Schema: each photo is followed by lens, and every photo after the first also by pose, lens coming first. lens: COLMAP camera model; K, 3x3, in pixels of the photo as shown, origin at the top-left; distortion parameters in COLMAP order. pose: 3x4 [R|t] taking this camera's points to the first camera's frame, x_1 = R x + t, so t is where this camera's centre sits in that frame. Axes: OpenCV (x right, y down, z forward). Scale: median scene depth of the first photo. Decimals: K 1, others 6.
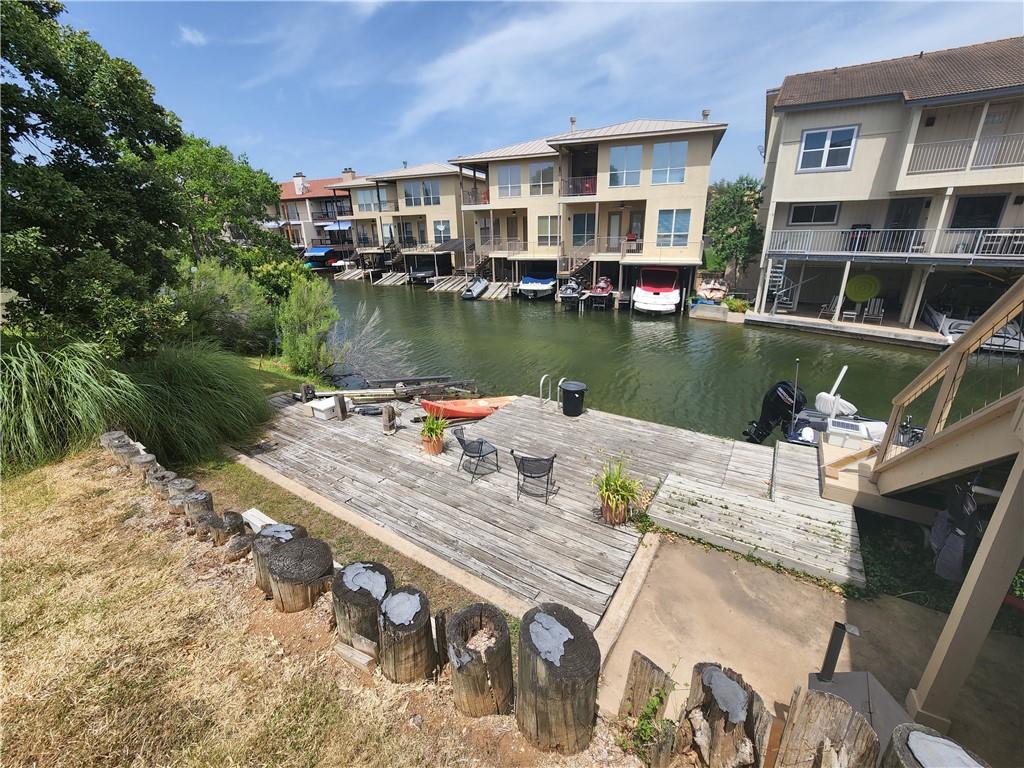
lens RADIAL K [[420.8, 0, 512.8], [0, 420.8, 381.0], [0, 0, 1]] dist [-0.008343, 0.001498]
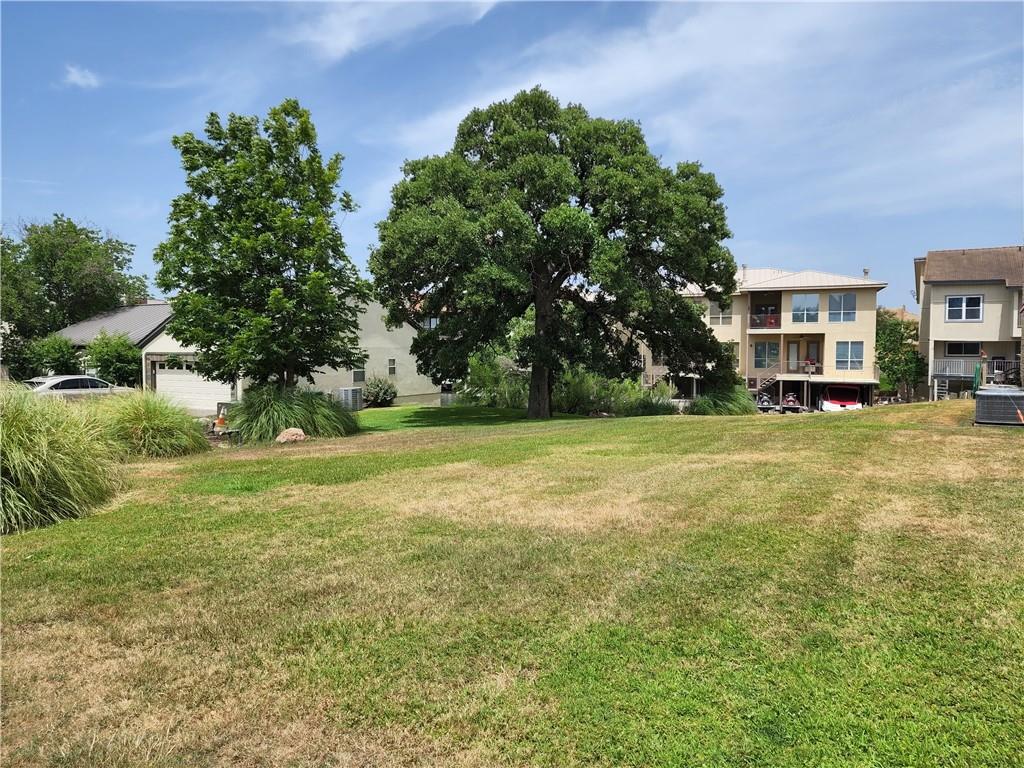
lens RADIAL K [[680.2, 0, 512.7], [0, 680.2, 383.4], [0, 0, 1]] dist [0.062497, -0.046720]
pose [[0.999703, 0.022451, -0.009478, -0.831342], [-0.024211, 0.959340, -0.281211, 0.435543], [0.002779, 0.281357, 0.959599, -1.304537]]
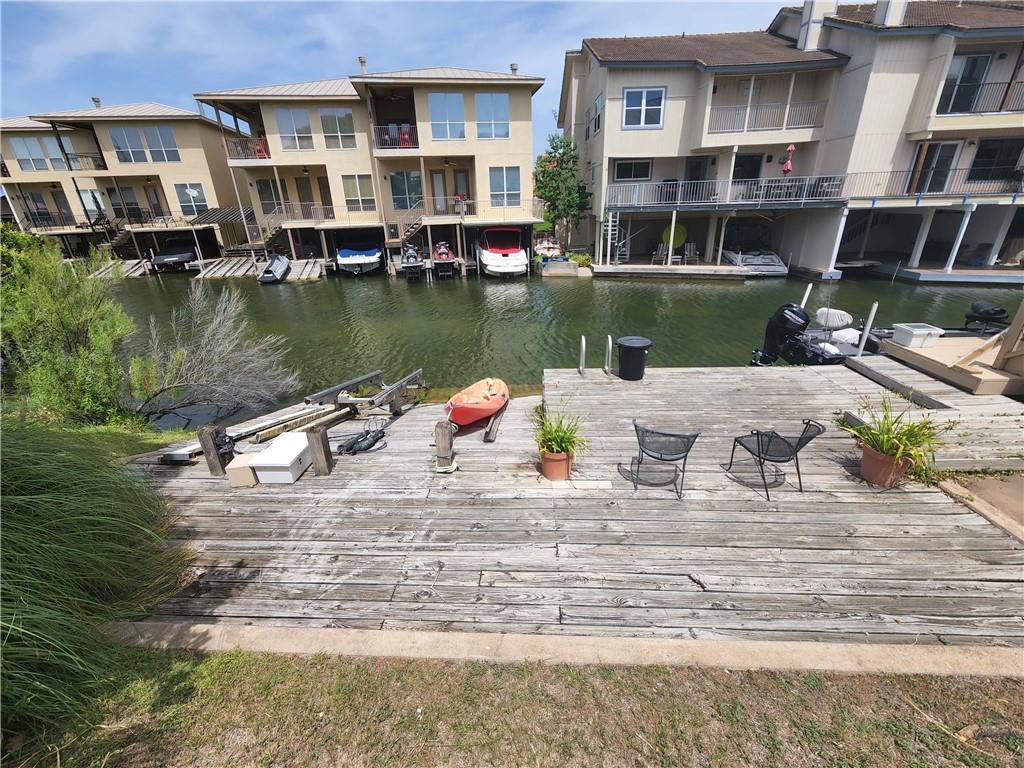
lens RADIAL K [[420.8, 0, 507.4], [0, 420.8, 380.3], [0, 0, 1]] dist [-0.008343, 0.001498]
pose [[0.863045, -0.200938, 0.463442, -0.216950], [0.181139, 0.979567, 0.087392, -0.014447], [-0.471532, 0.008524, 0.881808, 0.207968]]
